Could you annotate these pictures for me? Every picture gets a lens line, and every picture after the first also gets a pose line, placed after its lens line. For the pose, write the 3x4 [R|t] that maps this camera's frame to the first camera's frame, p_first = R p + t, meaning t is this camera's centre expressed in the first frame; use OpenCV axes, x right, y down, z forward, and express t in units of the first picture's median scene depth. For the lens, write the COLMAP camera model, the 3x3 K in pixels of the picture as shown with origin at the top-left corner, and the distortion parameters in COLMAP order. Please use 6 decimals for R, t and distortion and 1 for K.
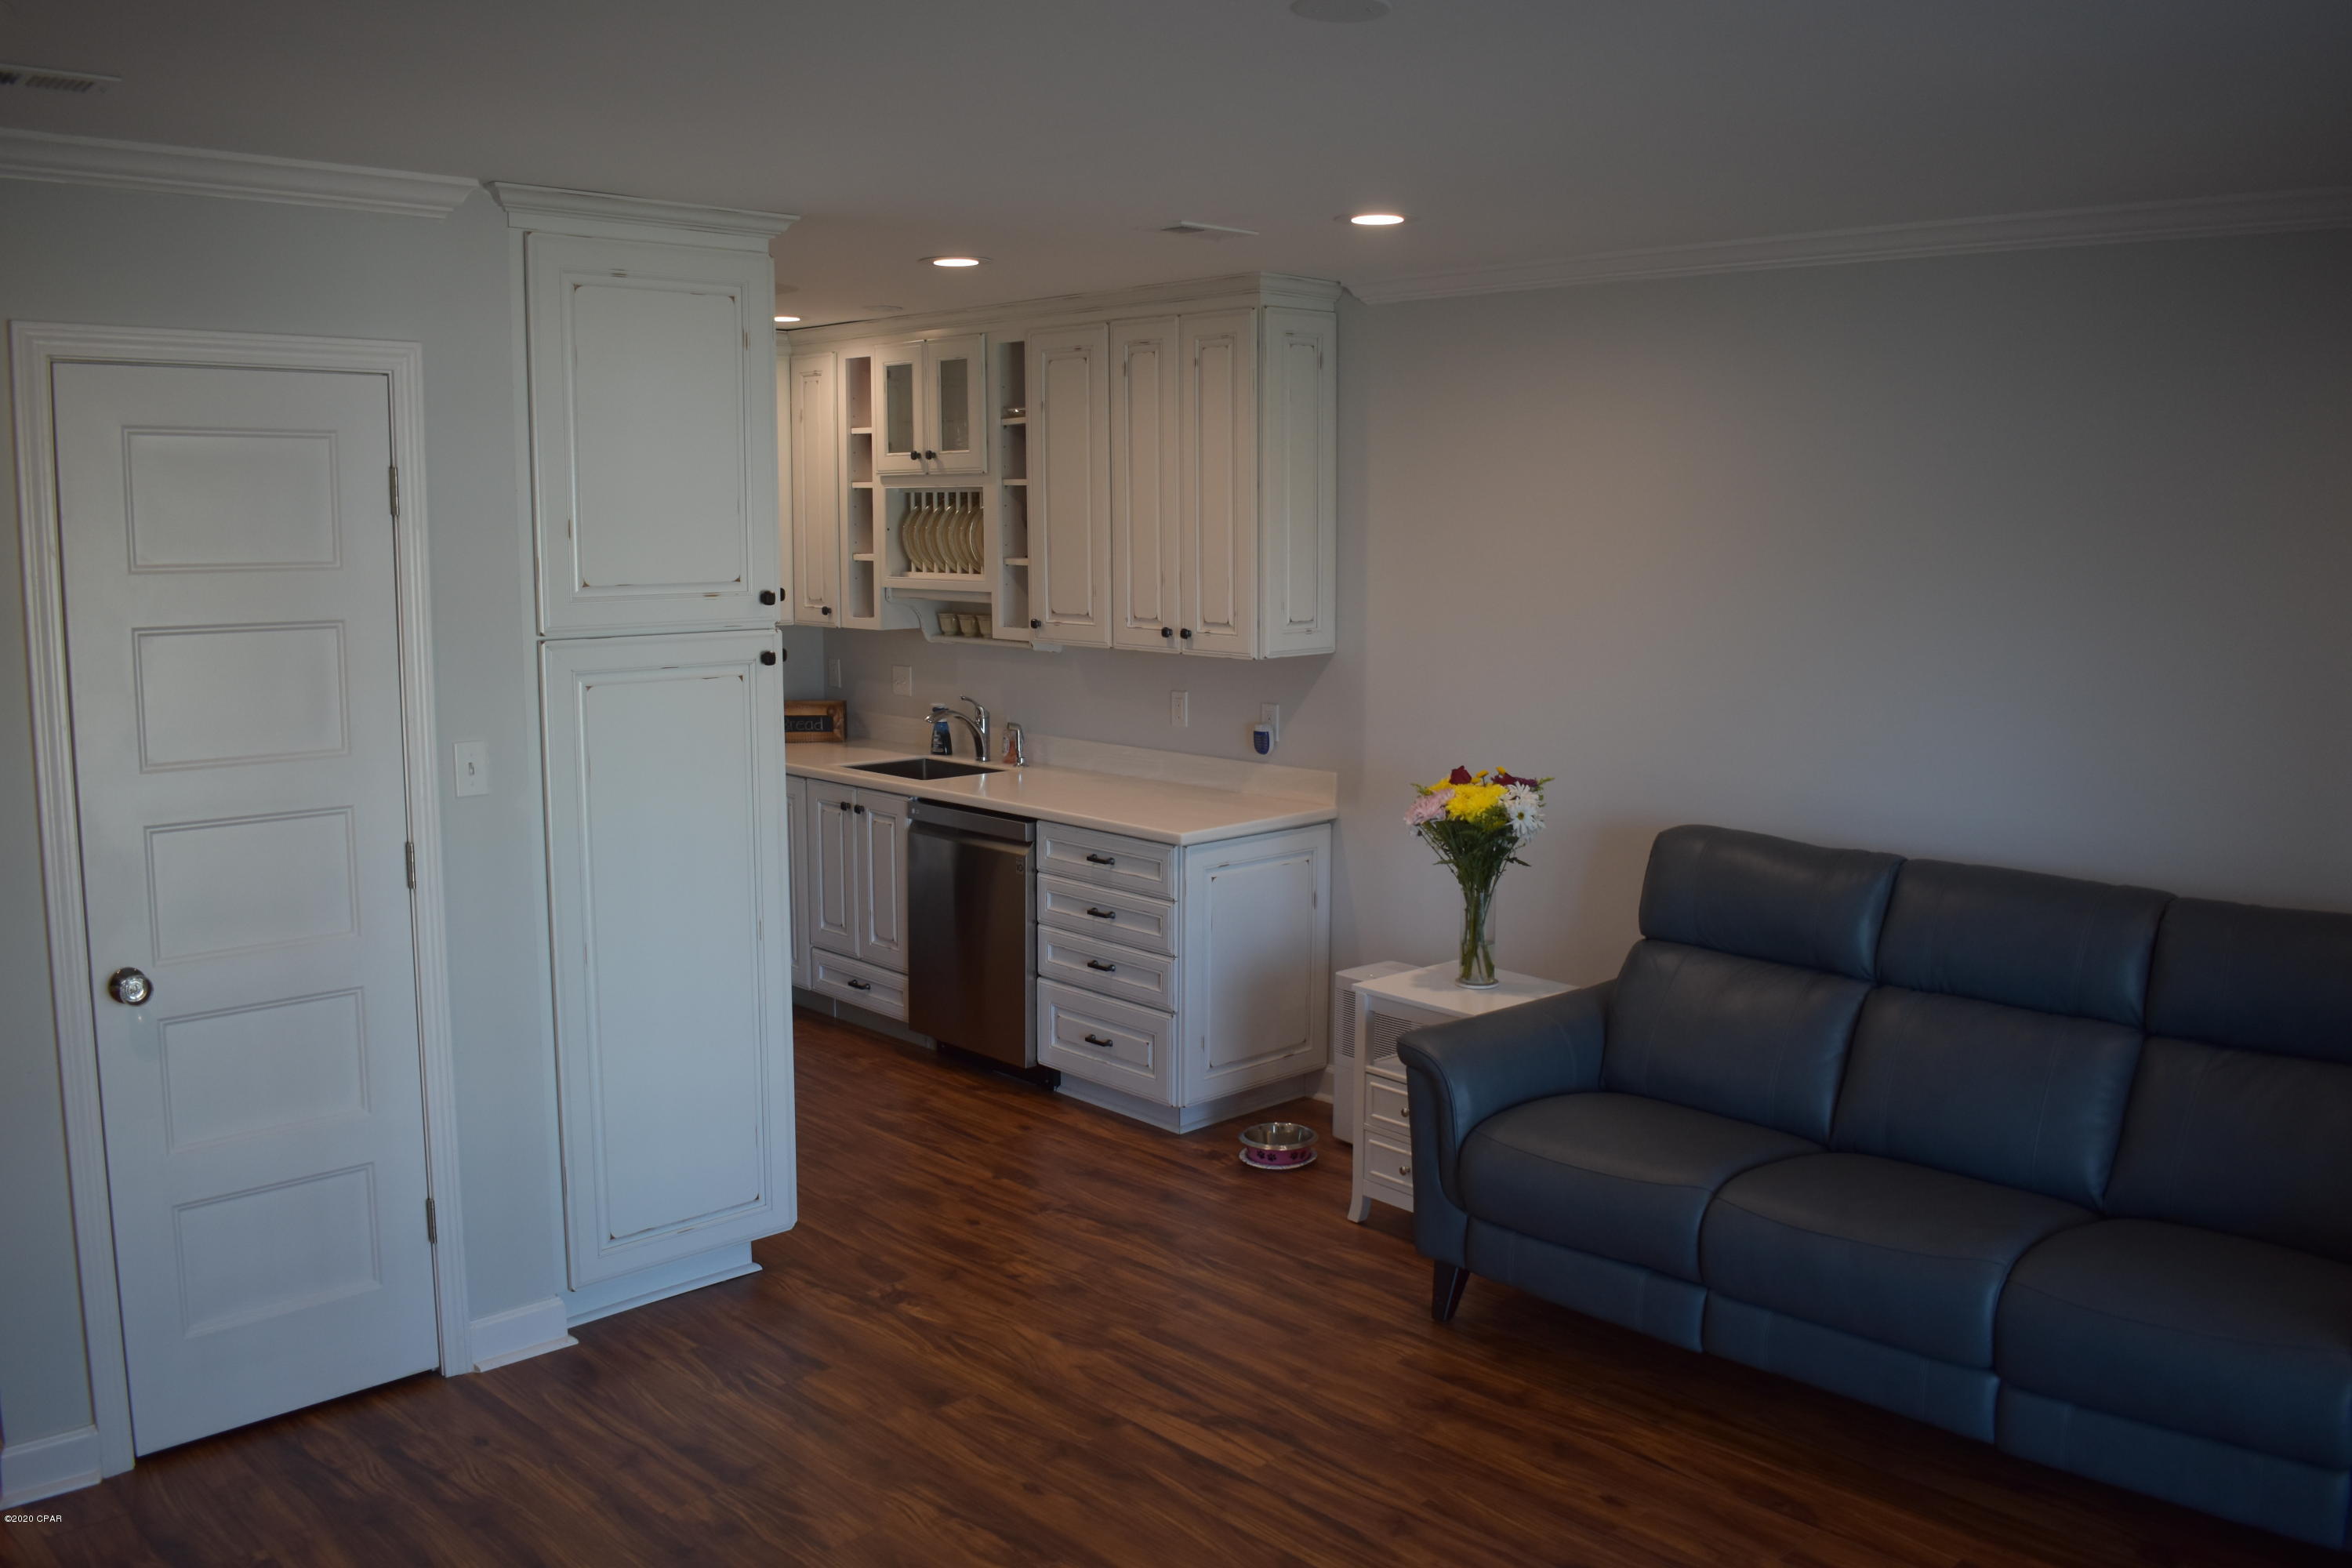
lens RADIAL K [[1974.7, 0, 1176.0], [0, 1974.7, 784.0], [0, 0, 1]] dist [-0.060104, -0.002832]
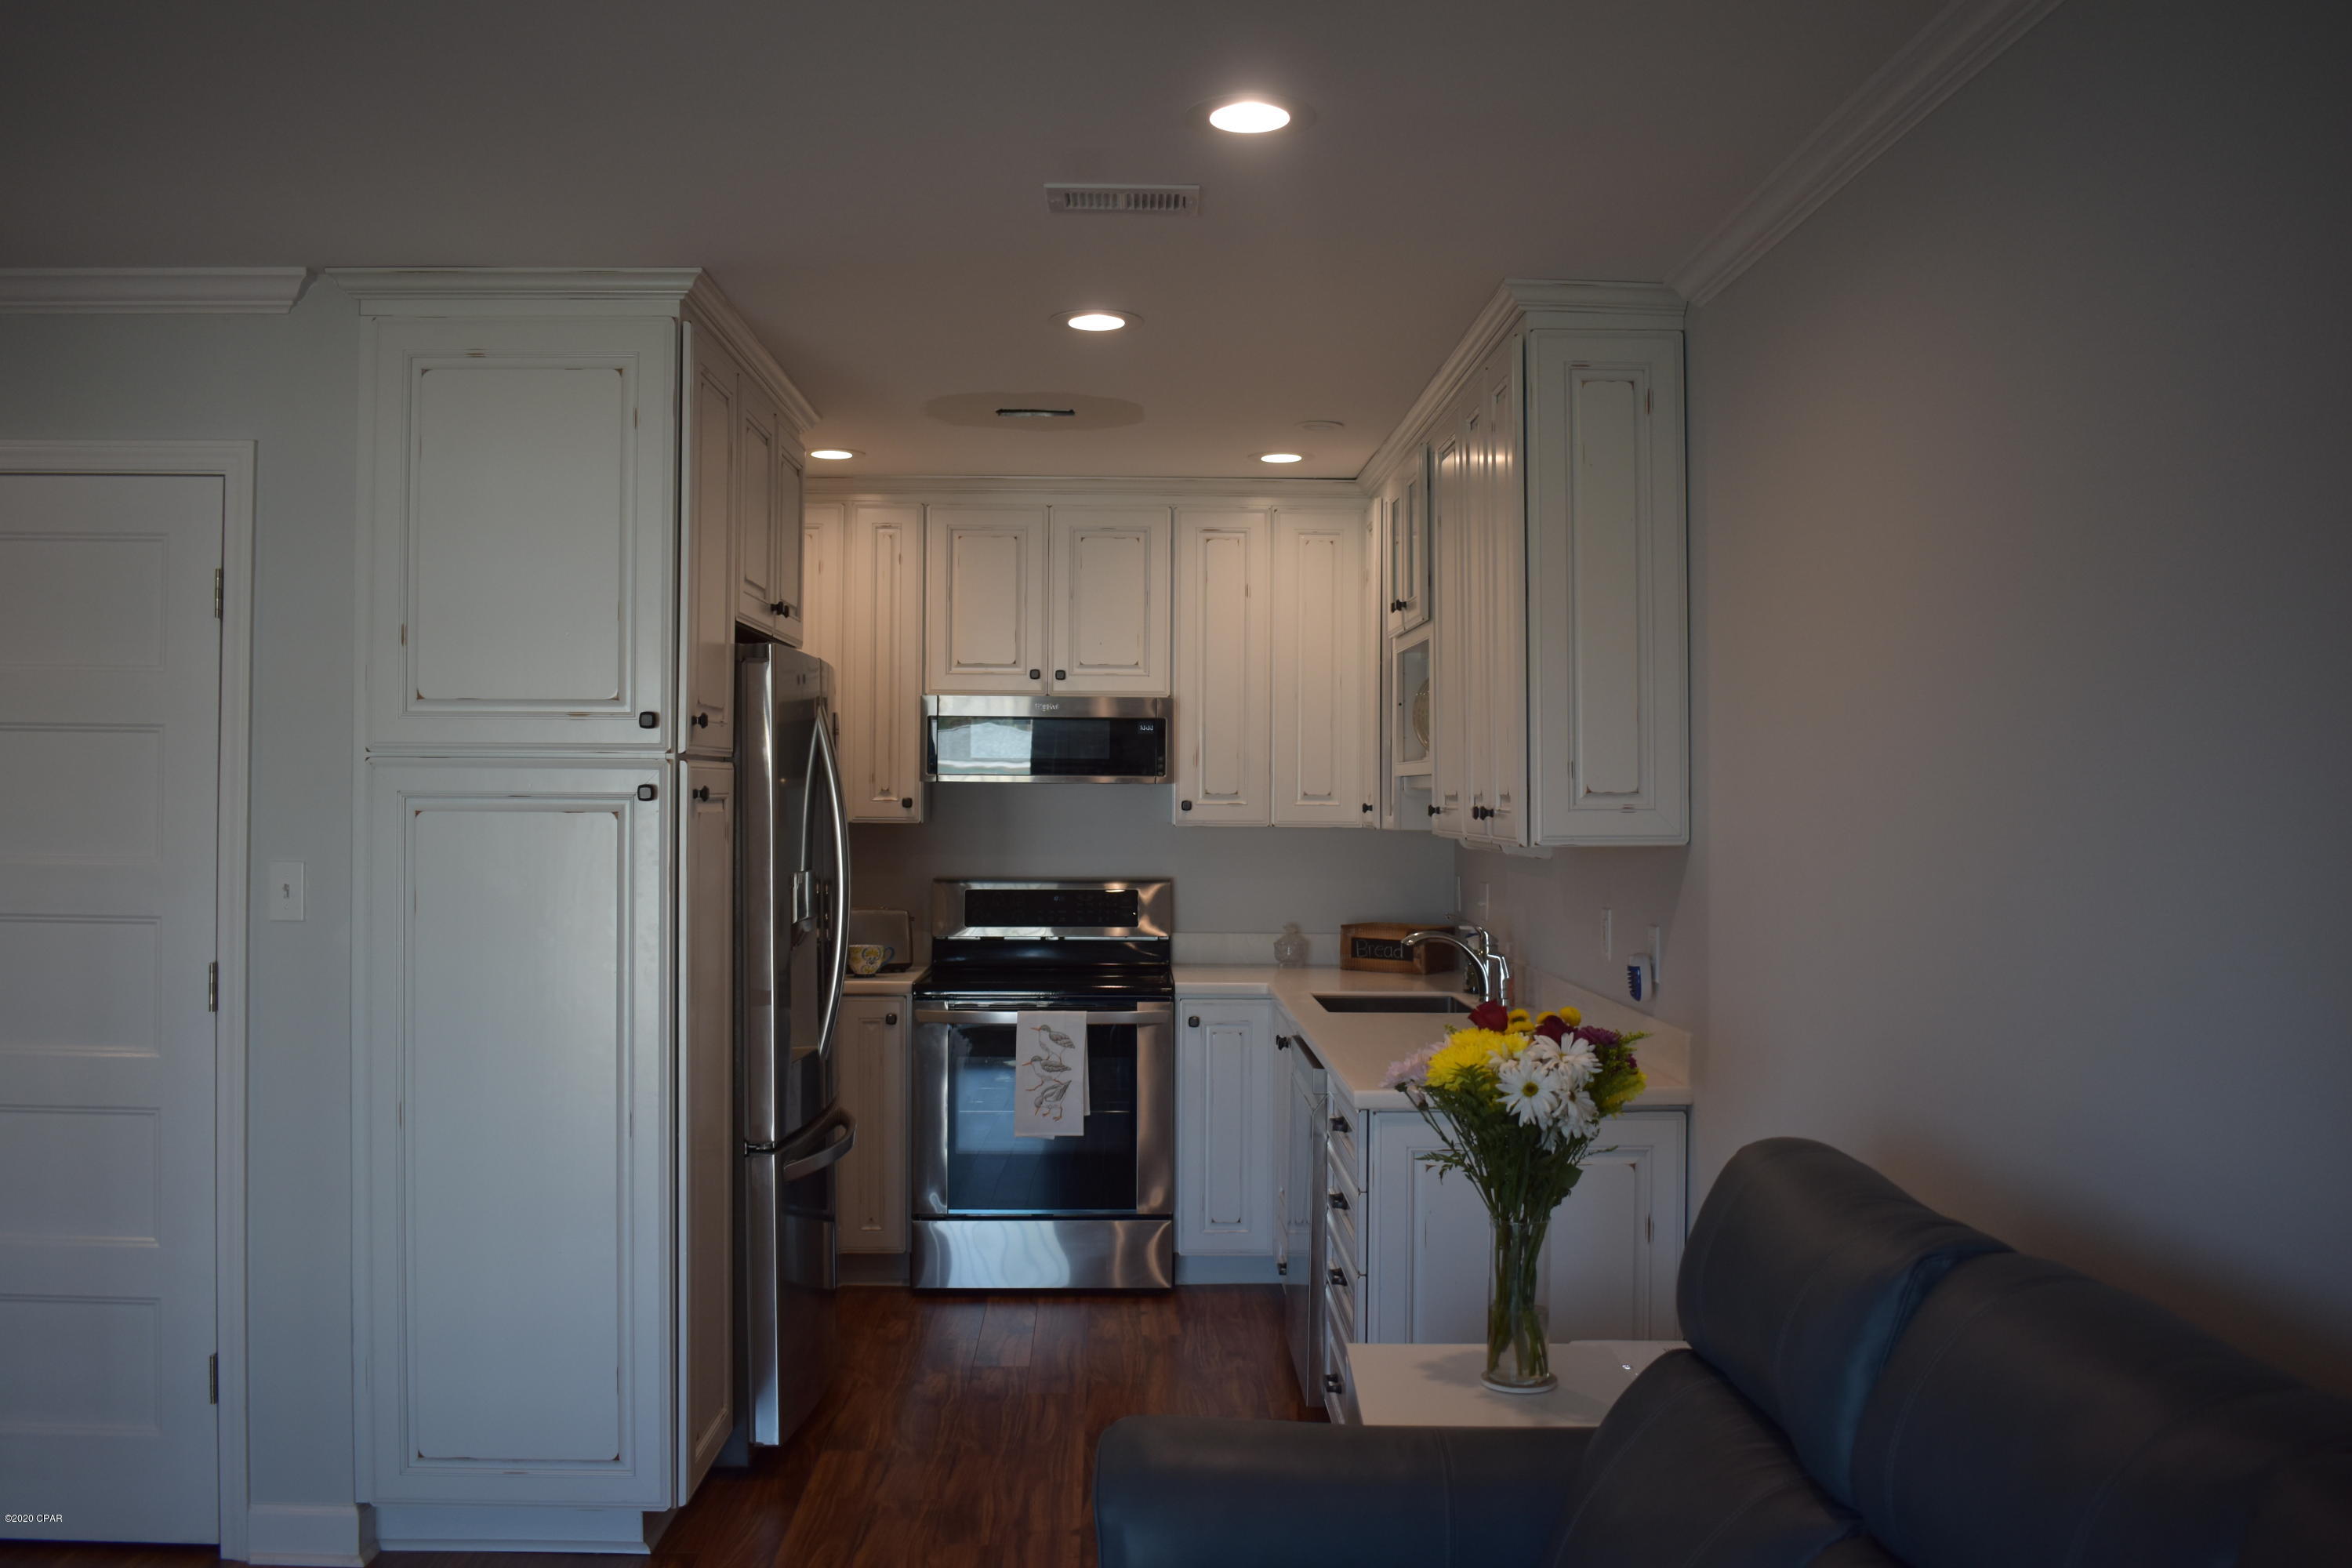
lens RADIAL K [[1974.7, 0, 1176.0], [0, 1974.7, 784.0], [0, 0, 1]] dist [-0.060104, -0.002832]
pose [[0.732195, -0.002726, -0.681089, 0.537601], [-0.099944, 0.988737, -0.111400, 0.002833], [0.673722, 0.149638, 0.723676, 0.569194]]
